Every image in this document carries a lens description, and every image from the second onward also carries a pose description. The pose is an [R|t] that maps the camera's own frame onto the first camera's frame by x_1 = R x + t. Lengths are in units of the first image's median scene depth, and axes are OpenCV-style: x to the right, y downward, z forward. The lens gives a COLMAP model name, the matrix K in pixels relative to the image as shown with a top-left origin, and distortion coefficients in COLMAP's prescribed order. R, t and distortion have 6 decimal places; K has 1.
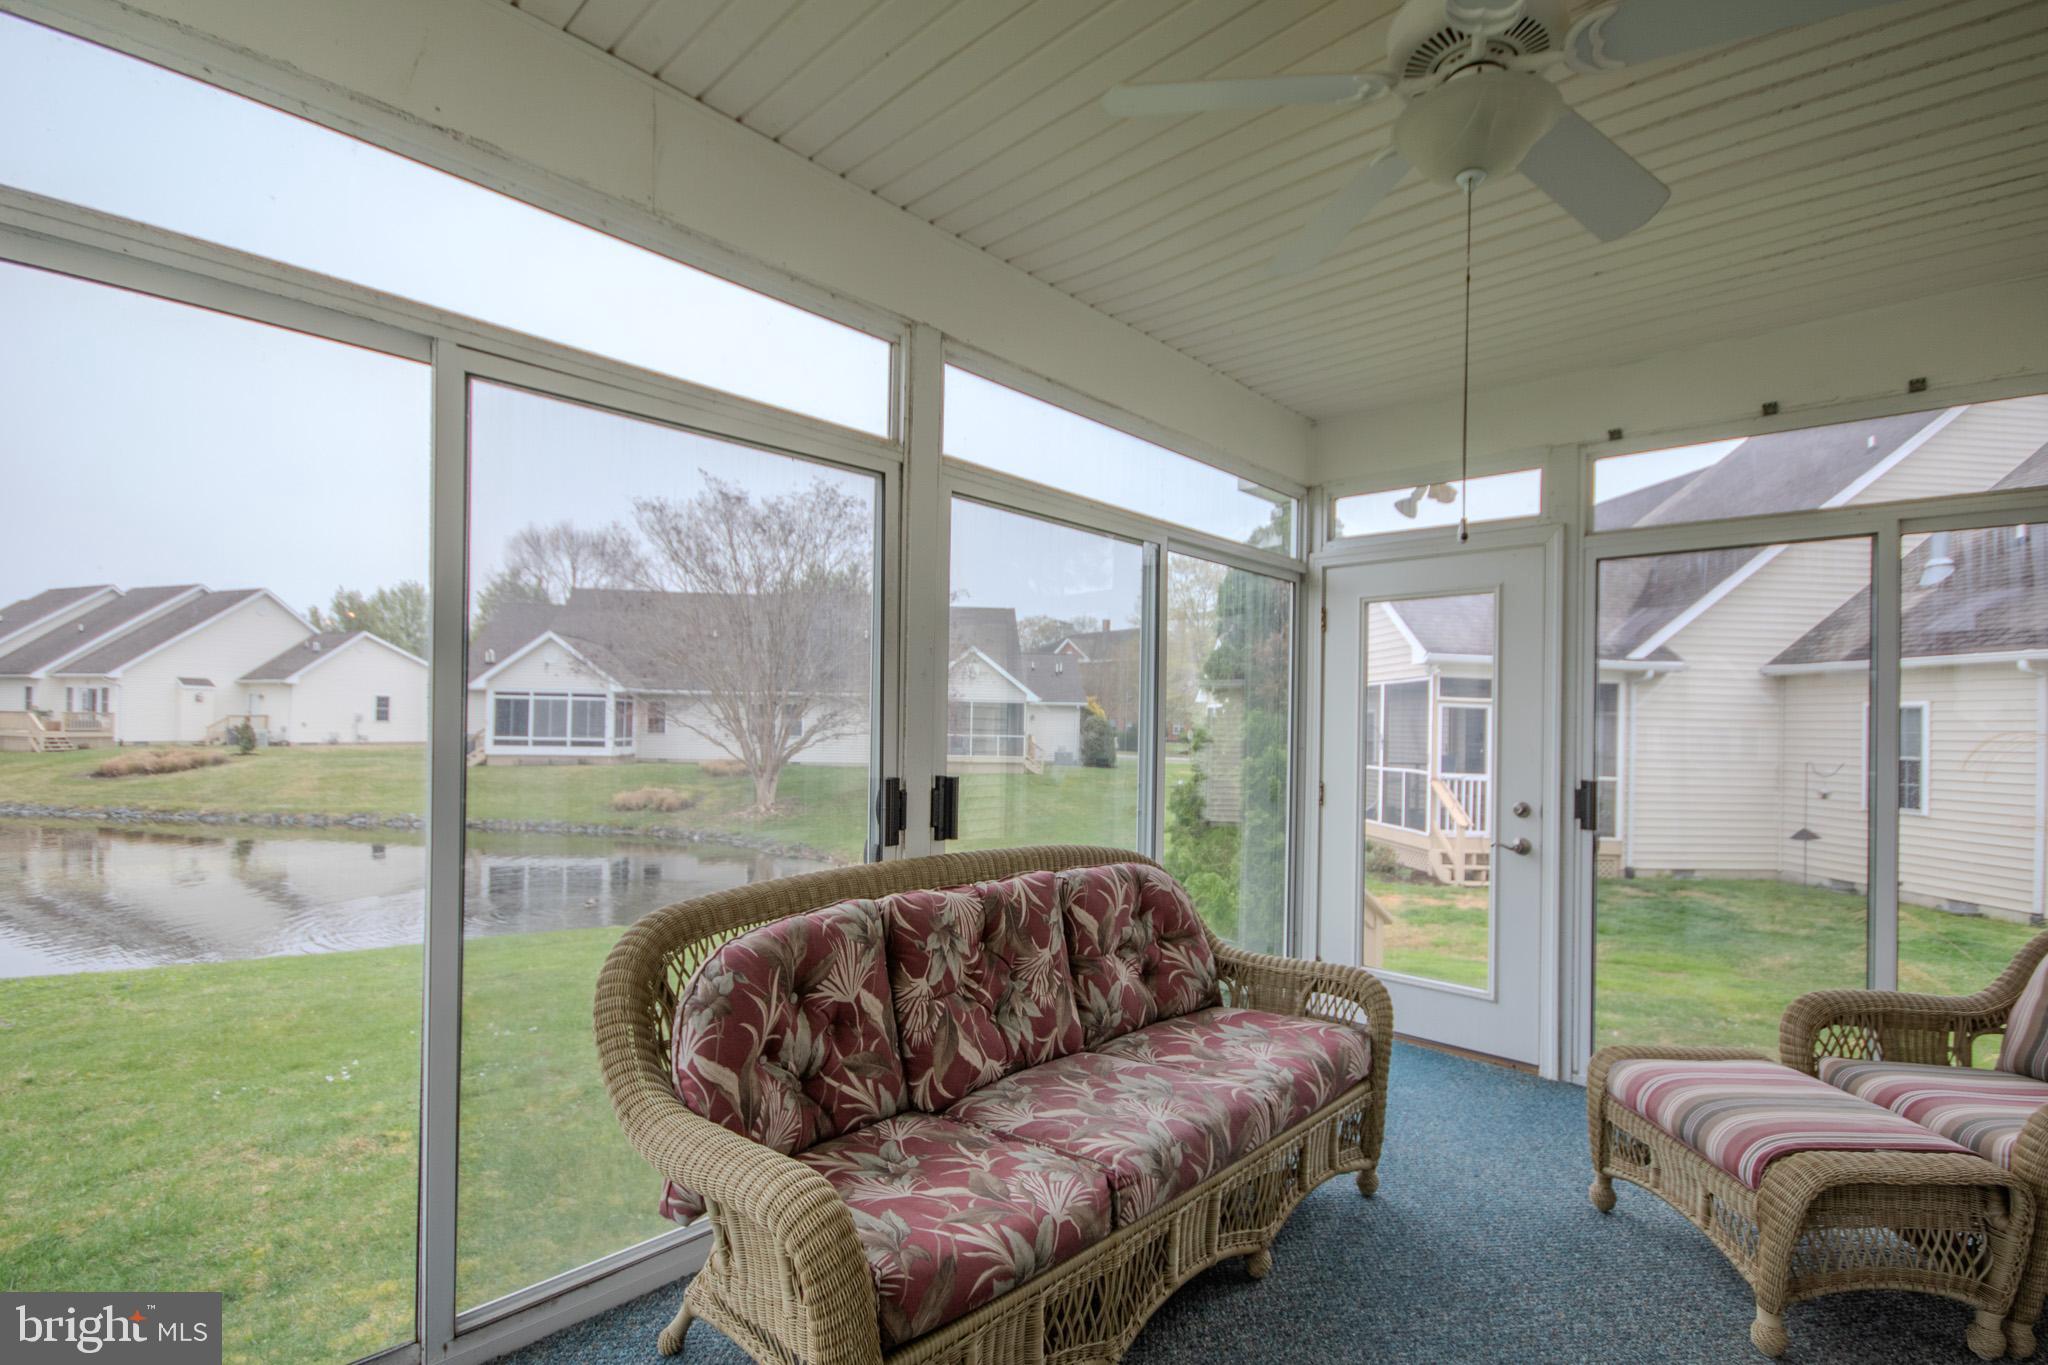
lens RADIAL K [[951.9, 0, 1033.0], [0, 951.9, 719.7], [0, 0, 1]] dist [-0.003251, -0.000229]
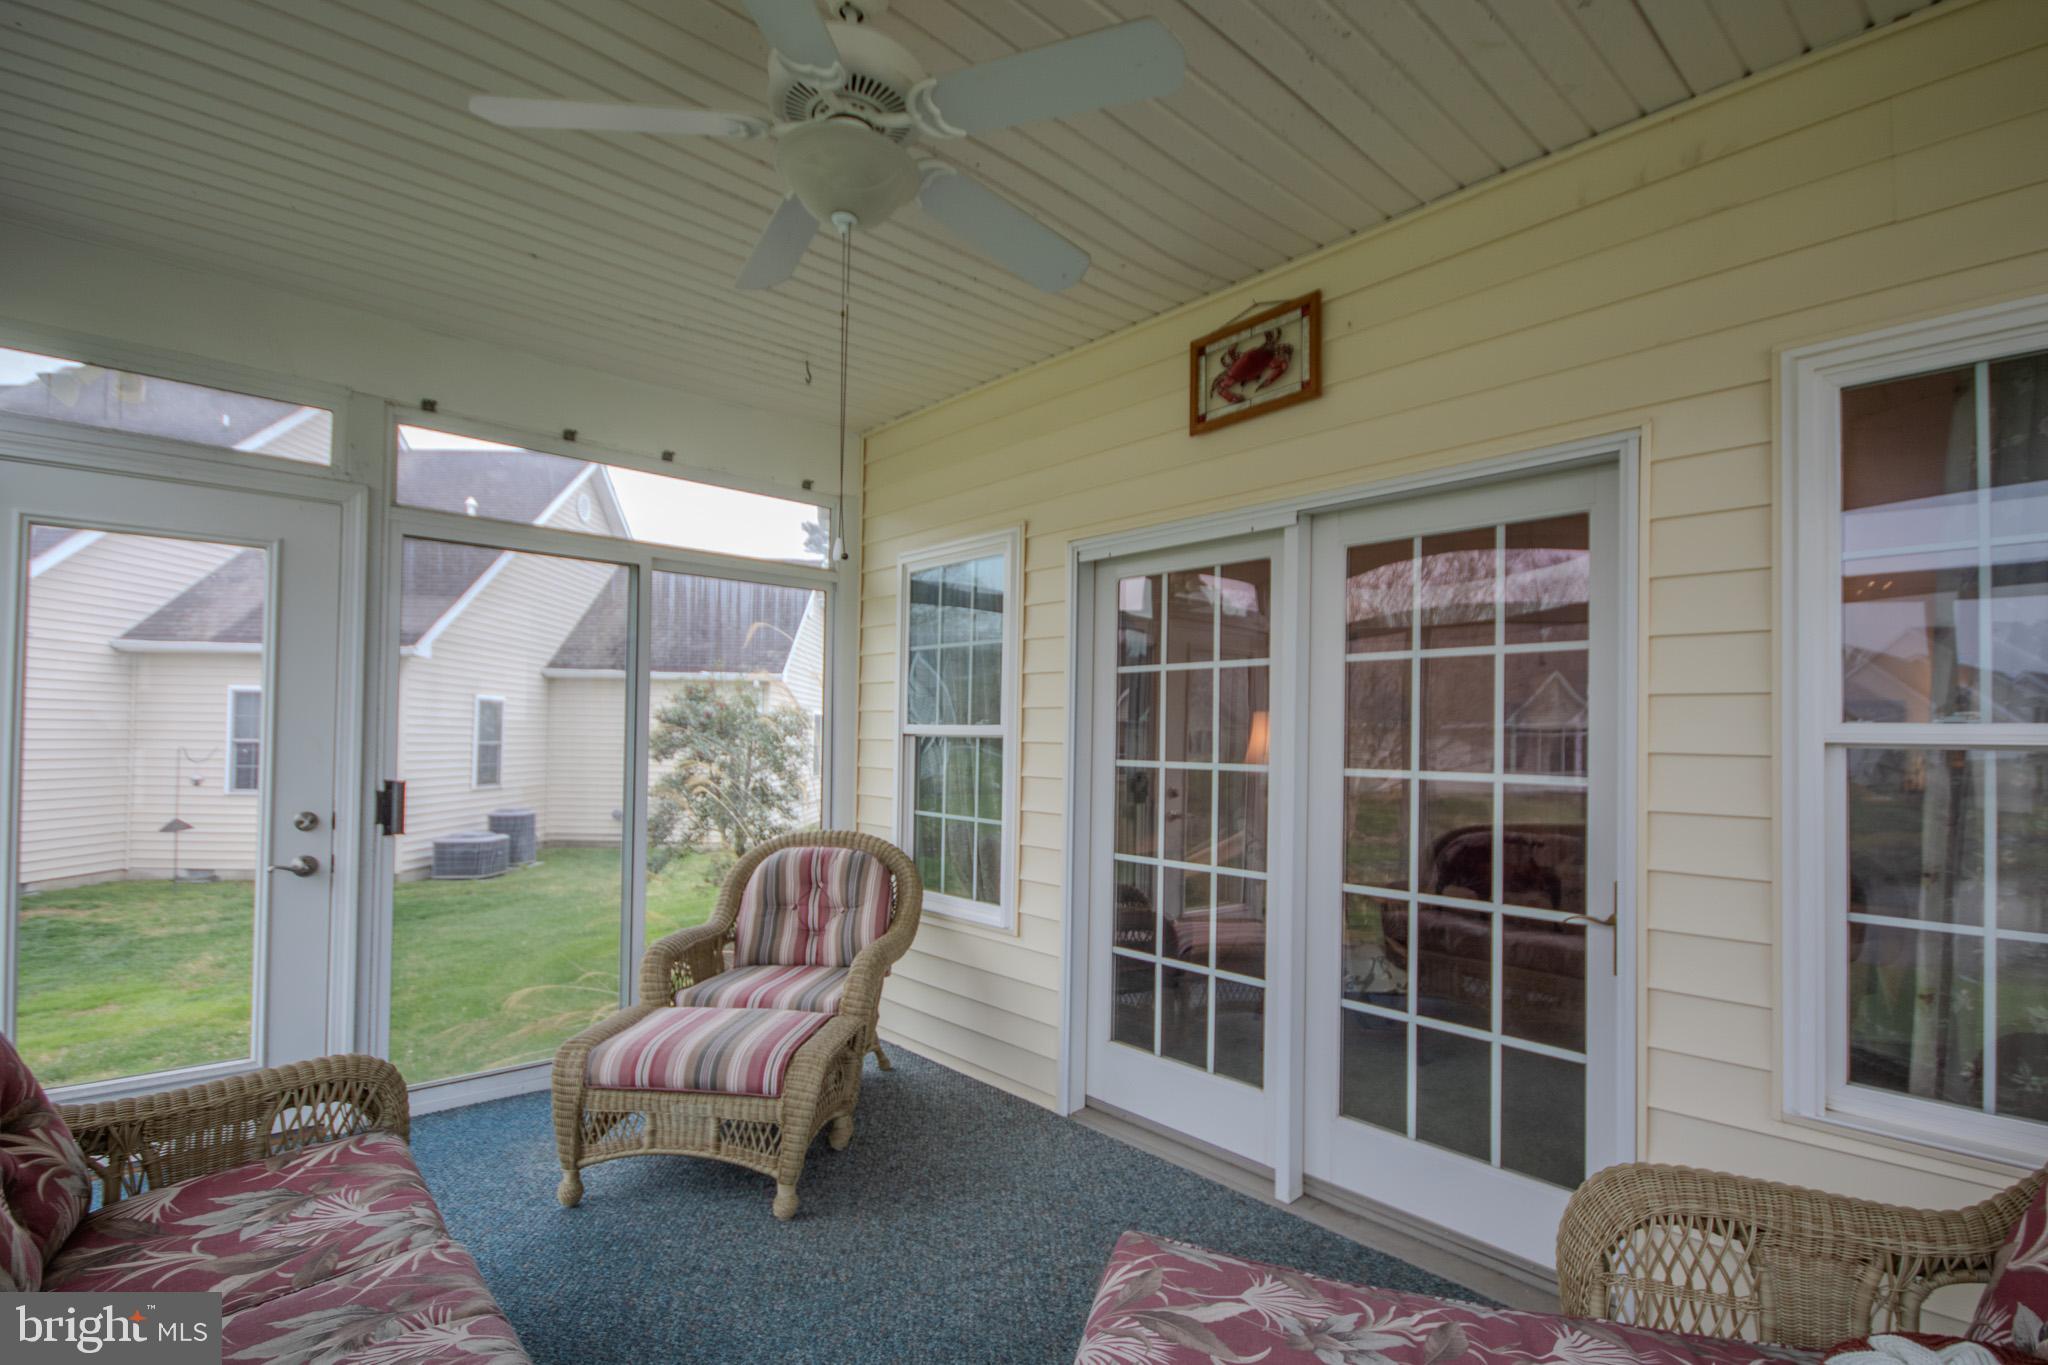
lens RADIAL K [[991.1, 0, 1028.3], [0, 991.1, 716.4], [0, 0, 1]] dist [-0.001101, -0.000348]
pose [[0.081684, 0.003808, 0.996651, -0.392444], [-0.021762, 0.999761, -0.002036, -0.009571], [-0.996421, -0.021523, 0.081747, 0.430305]]
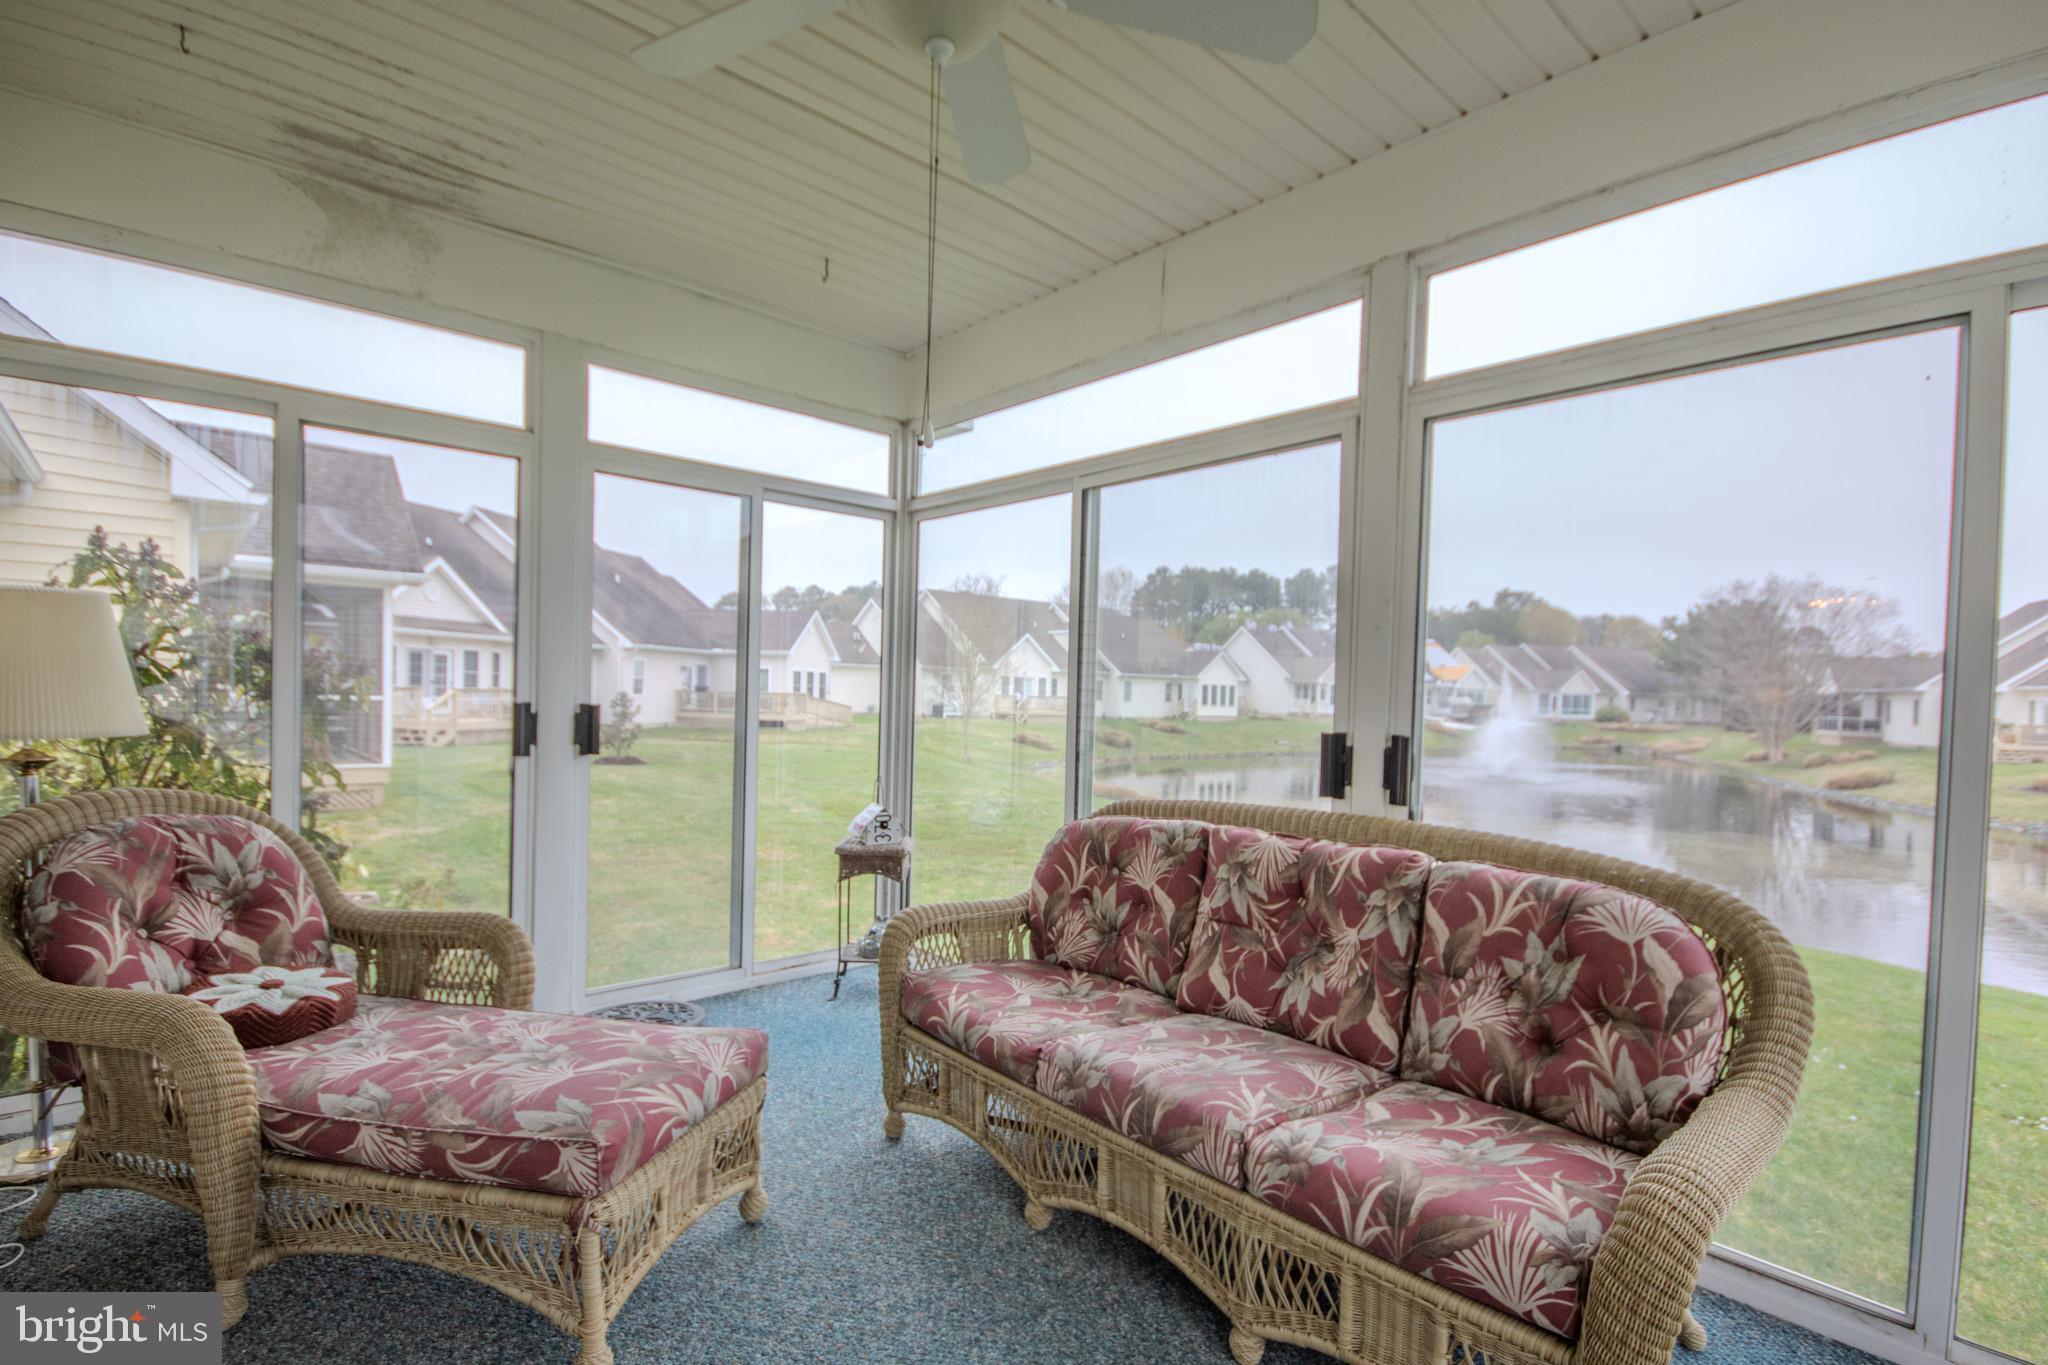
lens RADIAL K [[951.9, 0, 1033.0], [0, 951.9, 719.7], [0, 0, 1]] dist [-0.003251, -0.000229]
pose [[-0.078531, 0.006251, -0.996892, 0.860816], [-0.023330, 0.999695, 0.008107, 0.045274], [0.996639, 0.023895, -0.078361, 0.731919]]
